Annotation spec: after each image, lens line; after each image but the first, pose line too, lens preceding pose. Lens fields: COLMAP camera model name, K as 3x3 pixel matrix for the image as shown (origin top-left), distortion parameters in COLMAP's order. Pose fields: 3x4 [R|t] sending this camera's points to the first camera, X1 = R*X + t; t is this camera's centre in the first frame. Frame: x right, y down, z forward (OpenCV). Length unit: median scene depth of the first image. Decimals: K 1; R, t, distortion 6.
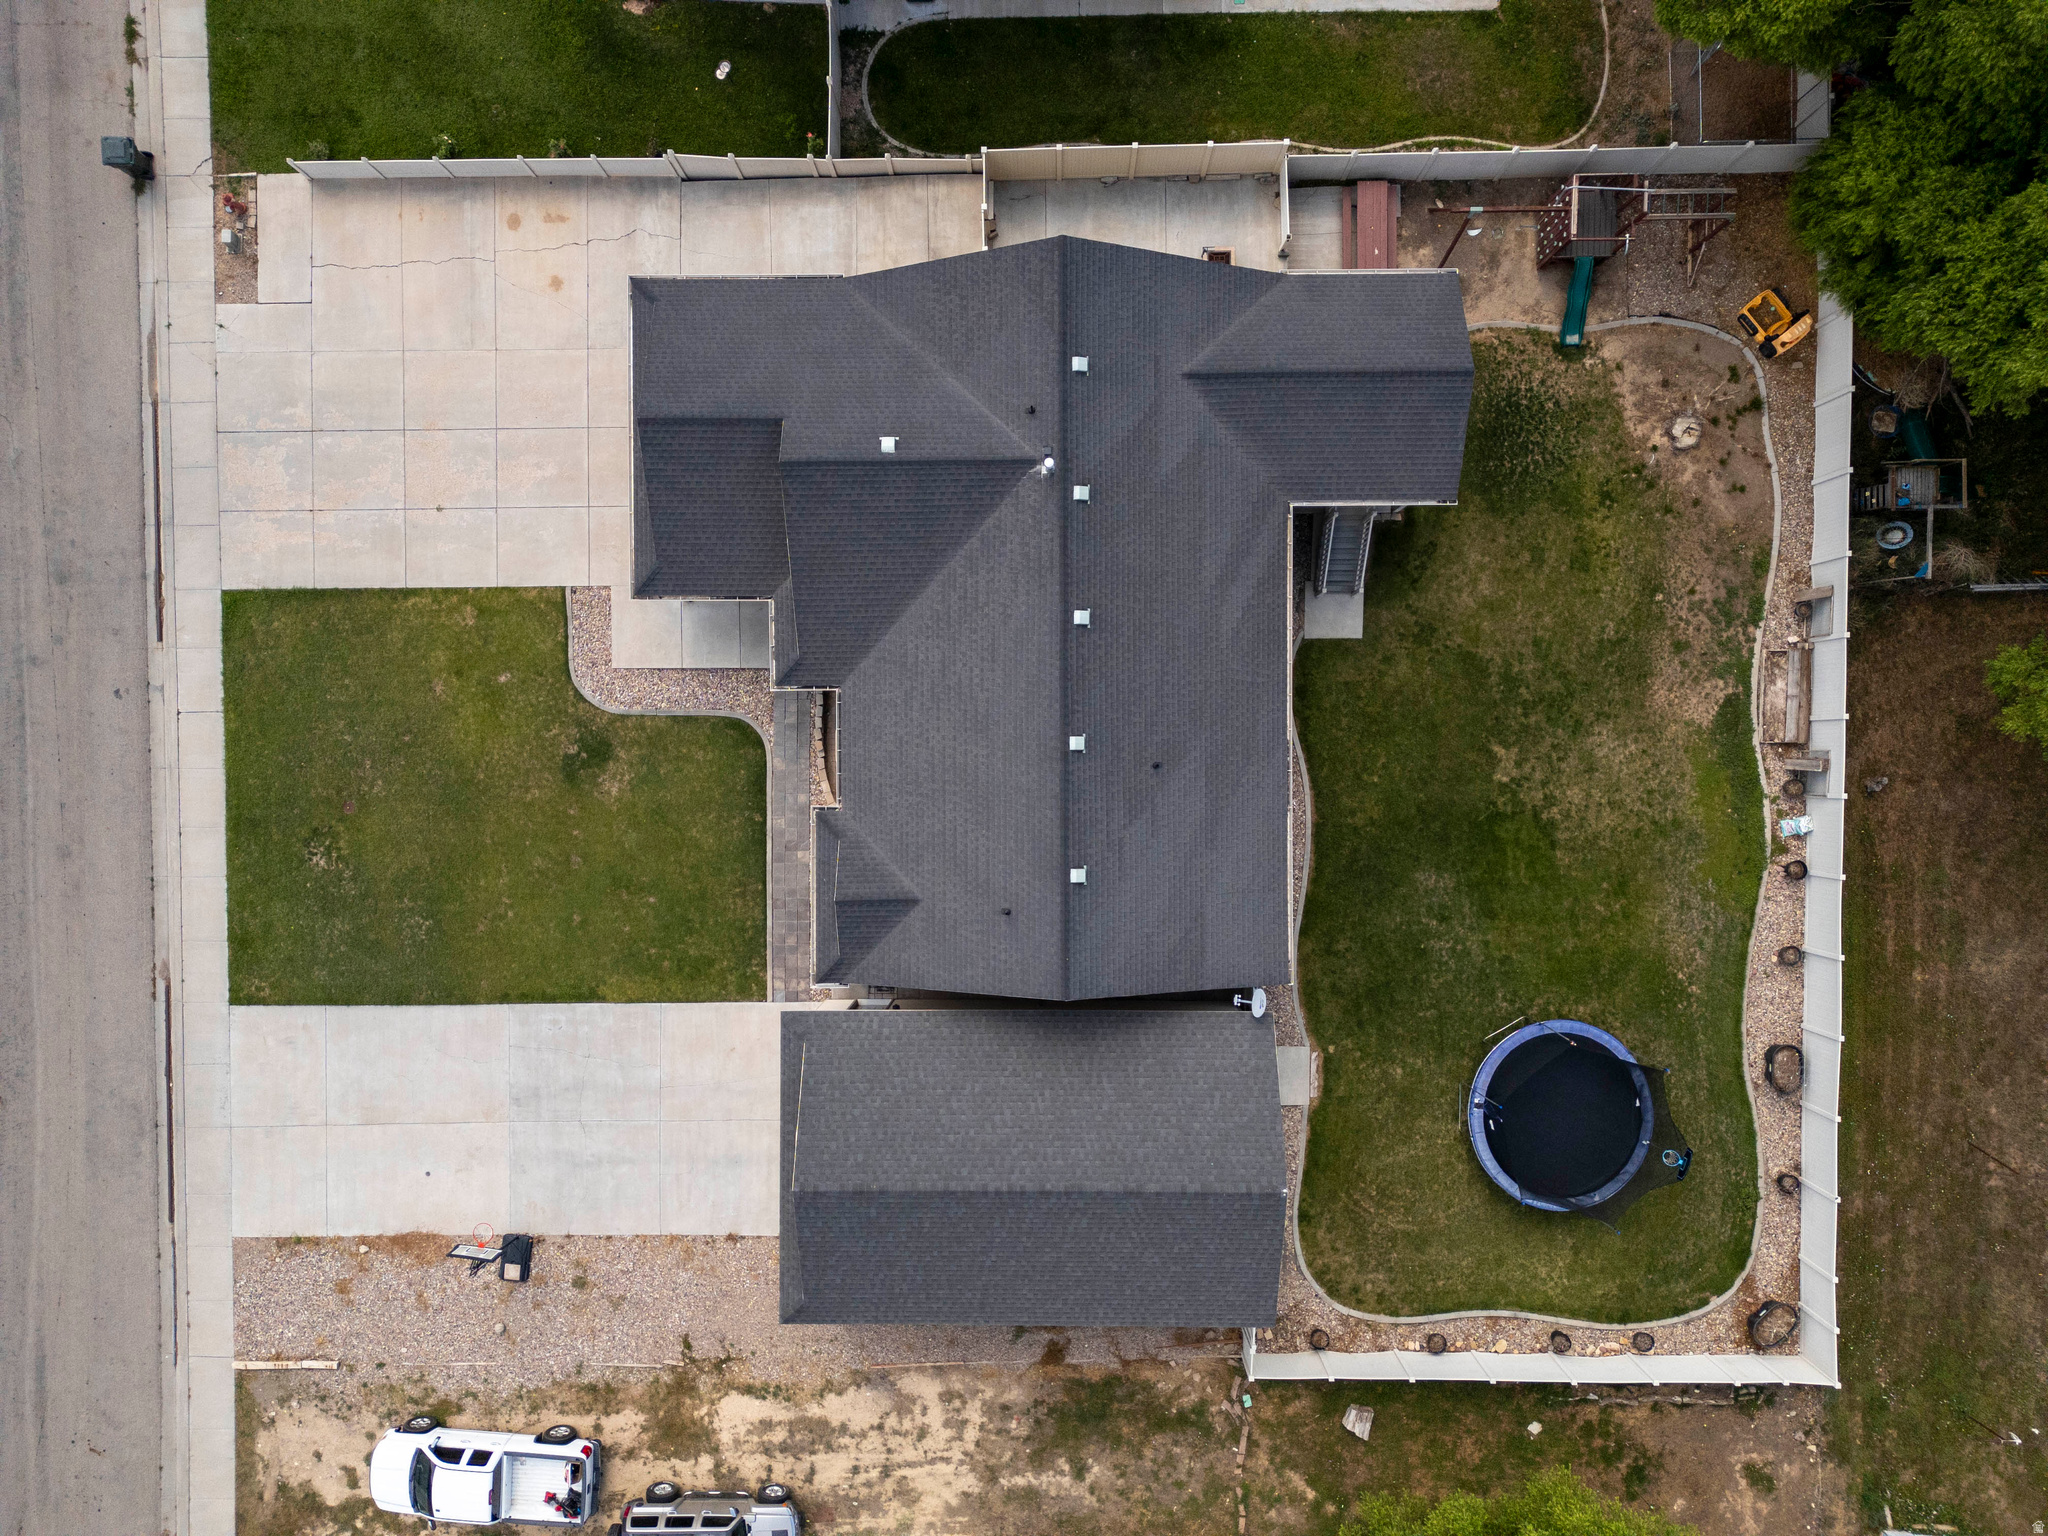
lens RADIAL K [[1428.8, 0, 1028.3], [0, 1428.8, 773.4], [0, 0, 1]] dist [0.070524, -0.065776]
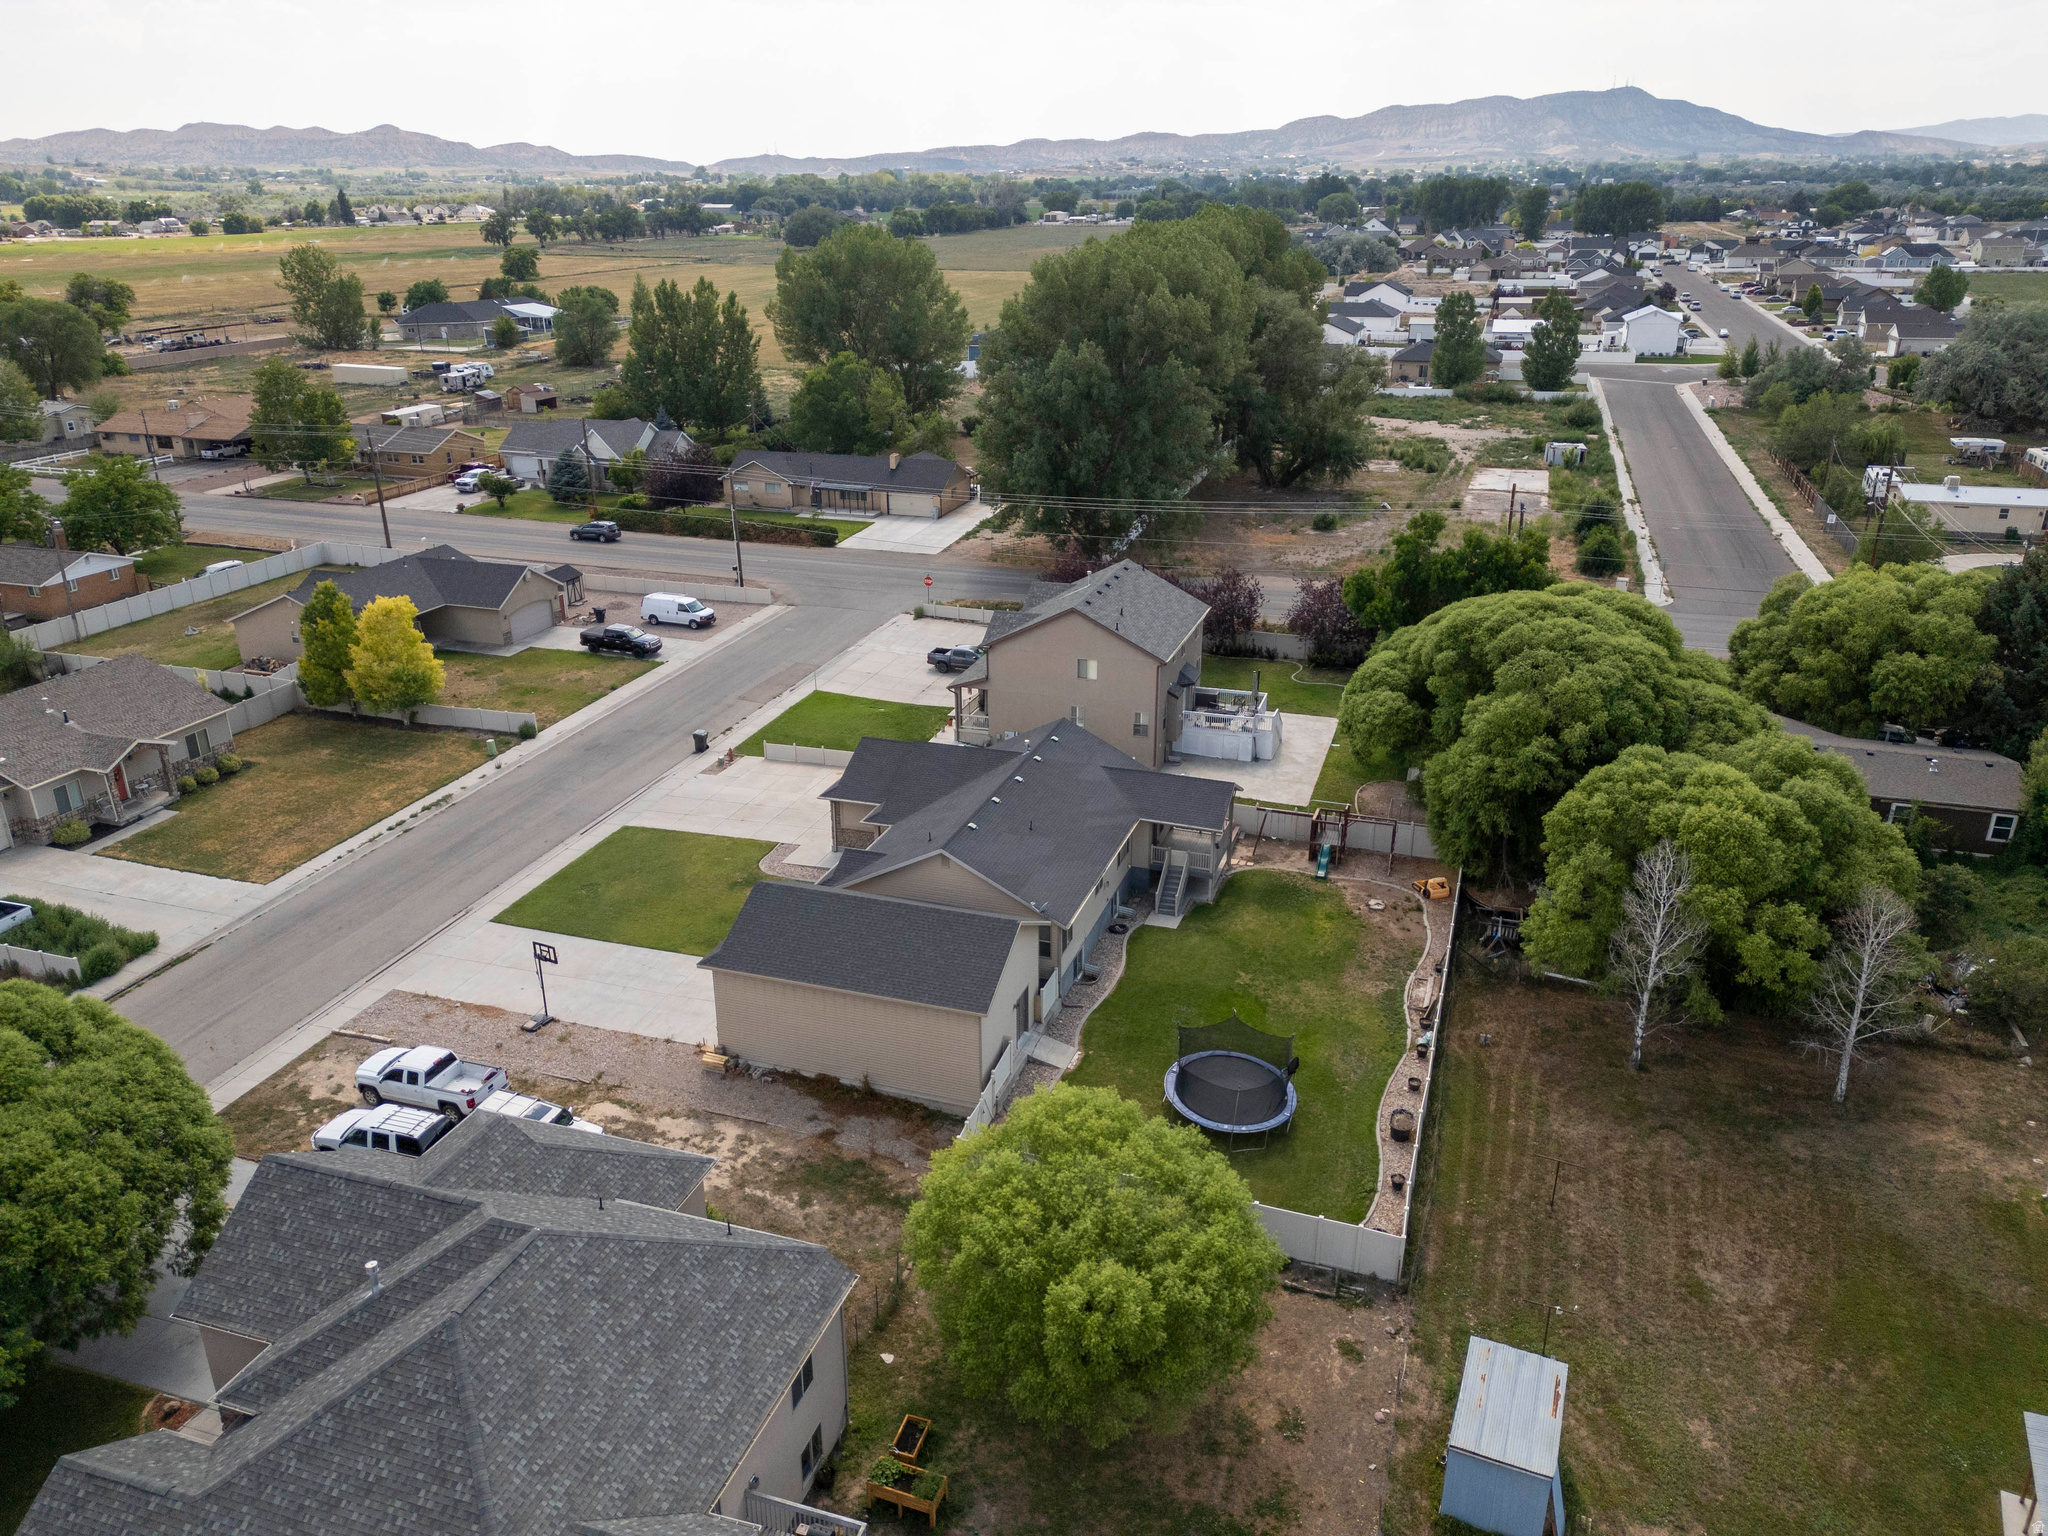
lens RADIAL K [[1422.1, 0, 1028.3], [0, 1422.1, 782.4], [0, 0, 1]] dist [0.079088, -0.080261]
pose [[0.945829, 0.132563, -0.296367, 0.546397], [-0.324506, 0.357579, -0.875690, 1.393415], [-0.010109, 0.924426, 0.381226, 0.184722]]
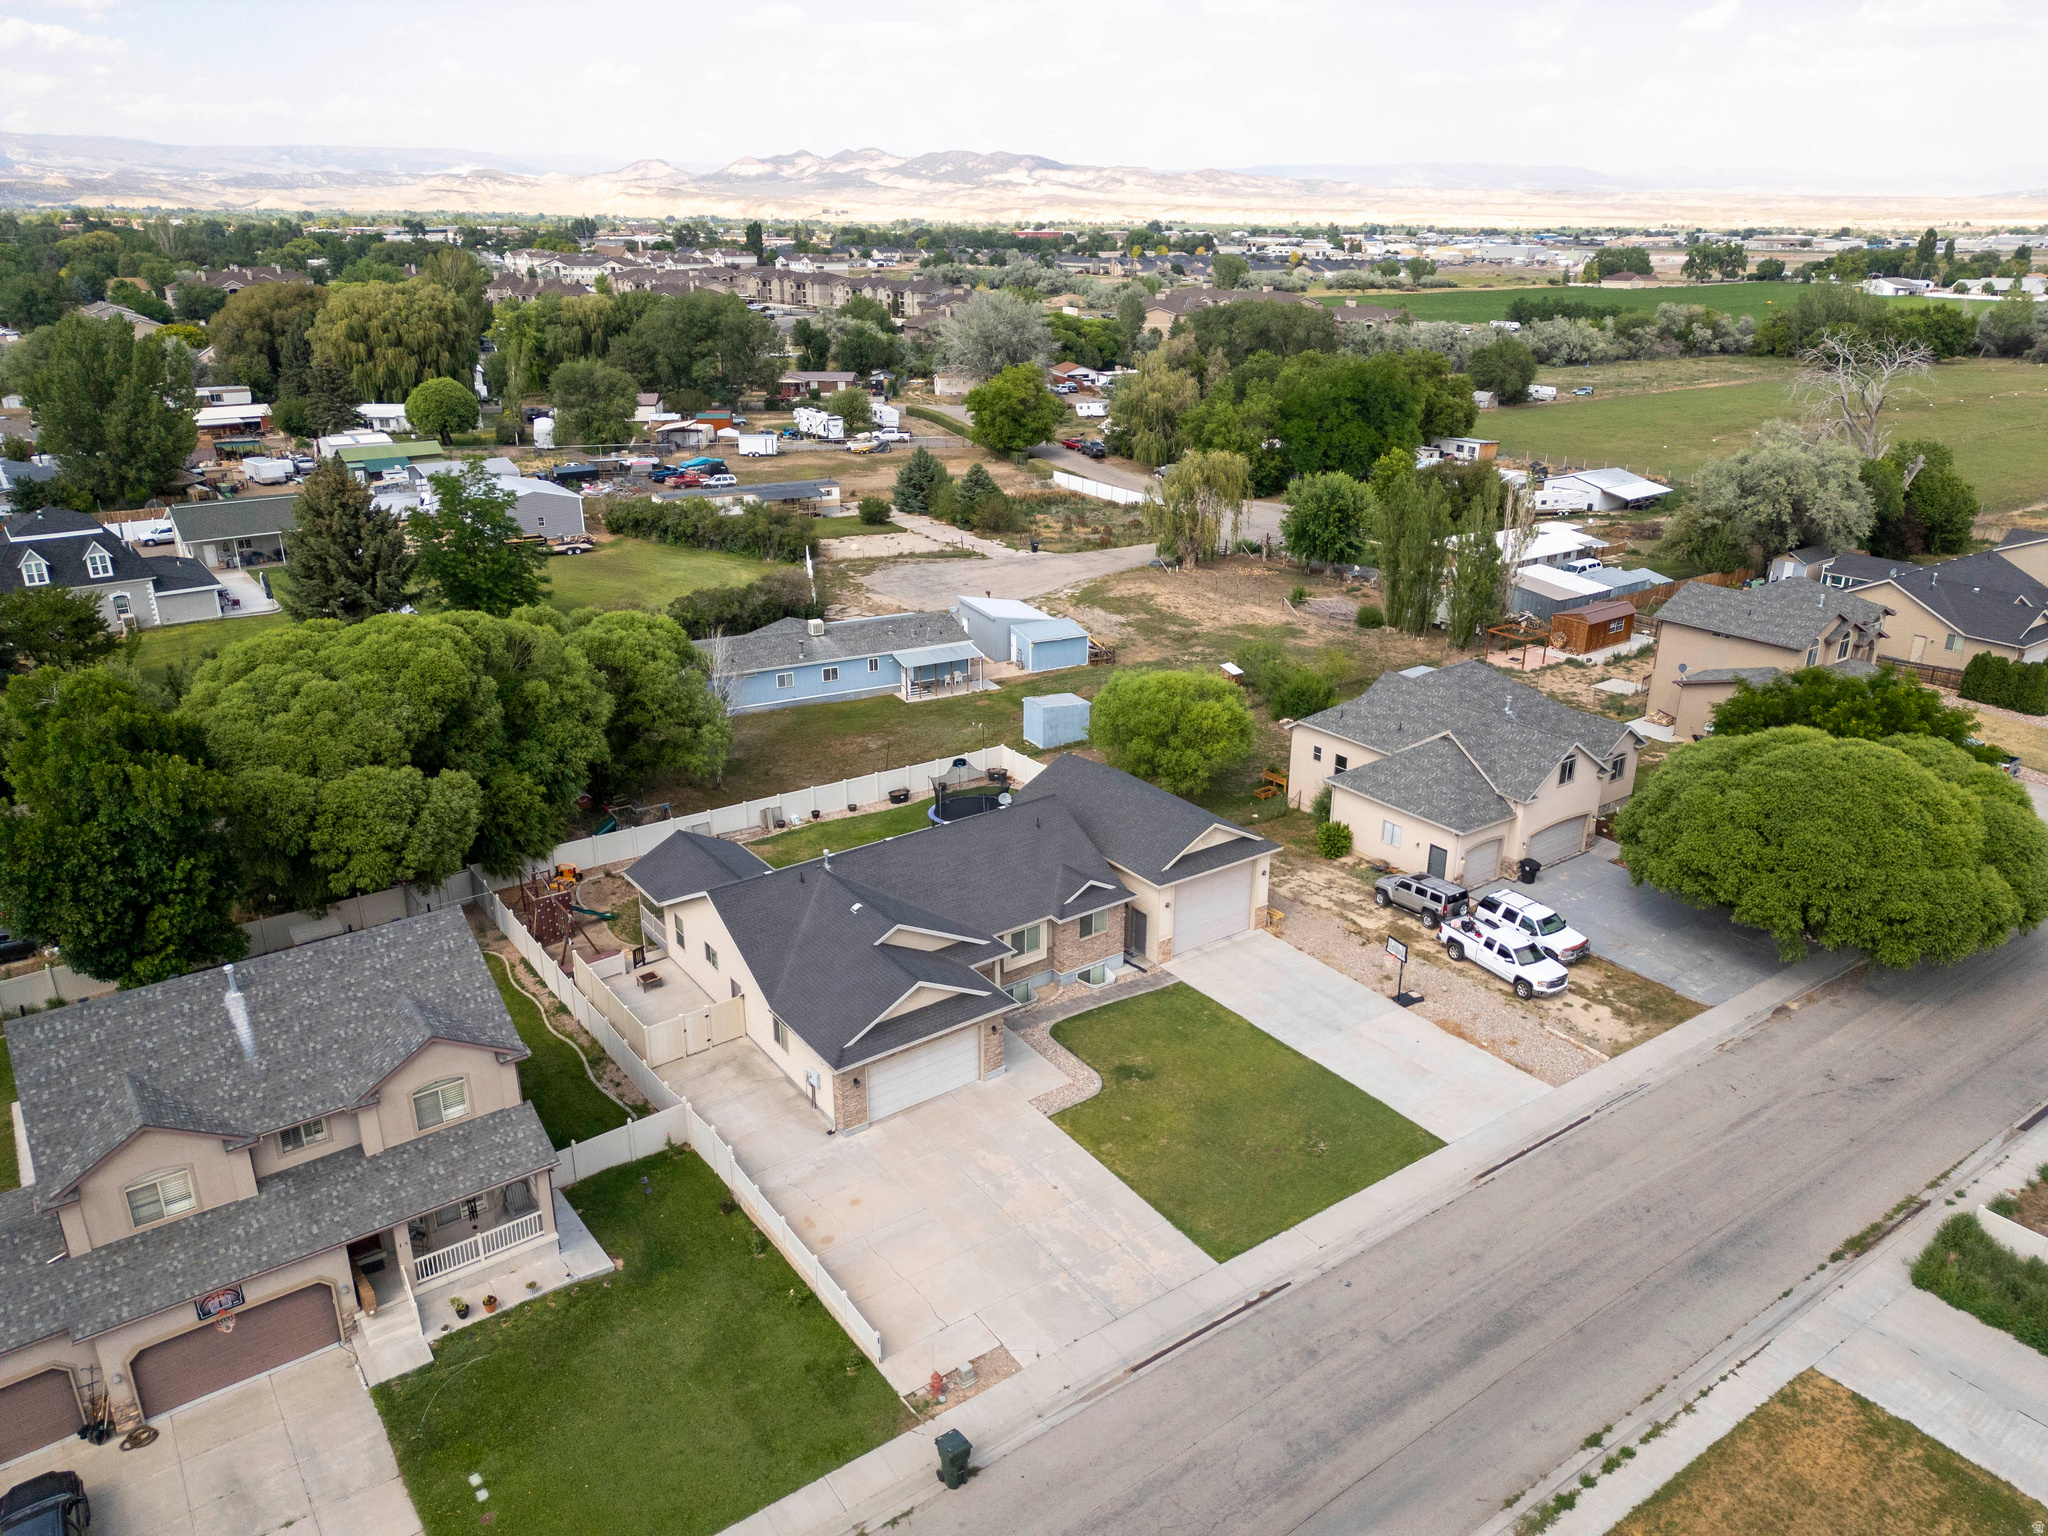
lens RADIAL K [[1430.8, 0, 1030.6], [0, 1430.8, 764.1], [0, 0, 1]] dist [0.083680, -0.086412]
pose [[-0.578937, -0.274648, 0.767724, -1.251721], [0.815266, -0.210195, 0.539592, -0.797392], [0.013174, 0.938289, 0.345601, 0.206655]]
